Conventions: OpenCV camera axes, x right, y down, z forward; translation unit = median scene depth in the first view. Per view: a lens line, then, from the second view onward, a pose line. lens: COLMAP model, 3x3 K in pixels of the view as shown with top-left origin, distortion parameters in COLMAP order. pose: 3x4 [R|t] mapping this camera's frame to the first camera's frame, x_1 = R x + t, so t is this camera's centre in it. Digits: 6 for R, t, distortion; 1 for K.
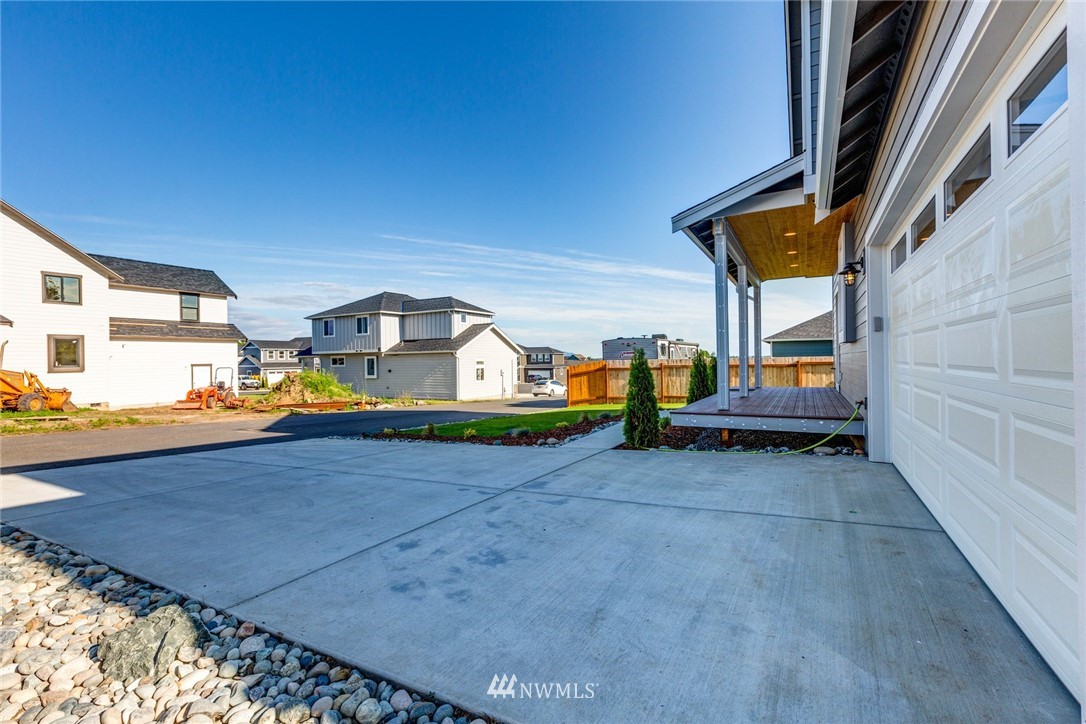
lens RADIAL K [[487.0, 0, 544.8], [0, 487.0, 367.4], [0, 0, 1]] dist [0.001898, 0.000248]
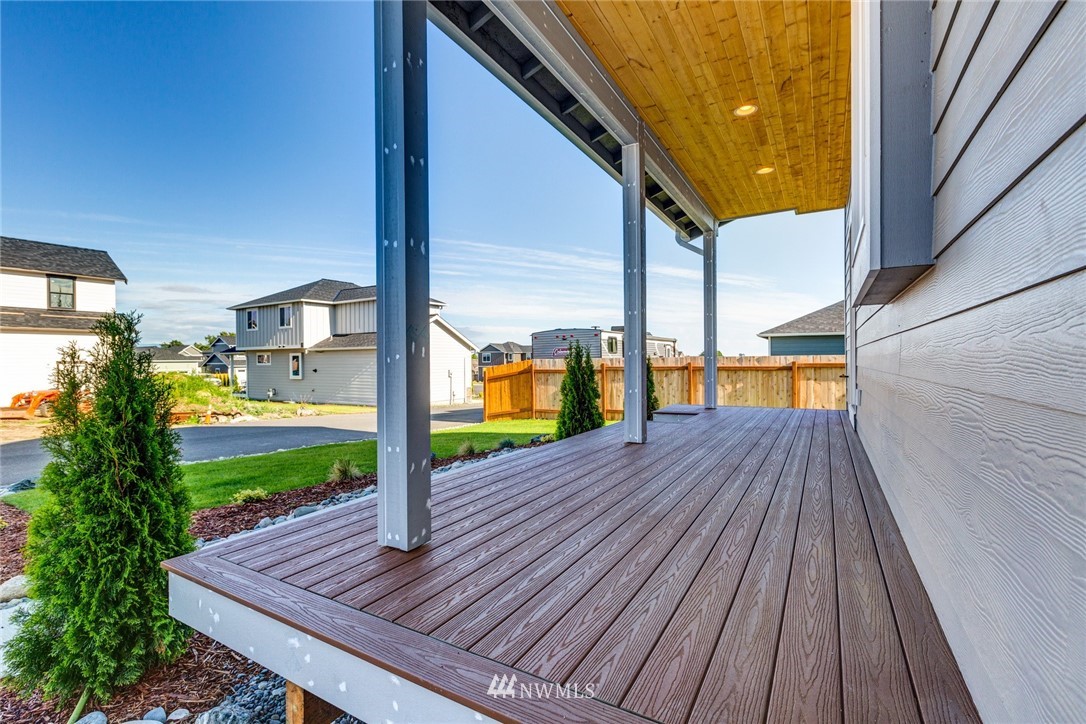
lens RADIAL K [[487.0, 0, 543.1], [0, 487.0, 357.2], [0, 0, 1]] dist [0.001898, 0.000248]
pose [[0.999551, 0.005976, -0.029360, 0.115929], [-0.006546, 0.999791, -0.019342, -0.002483], [0.029239, 0.019526, 0.999382, 0.190860]]
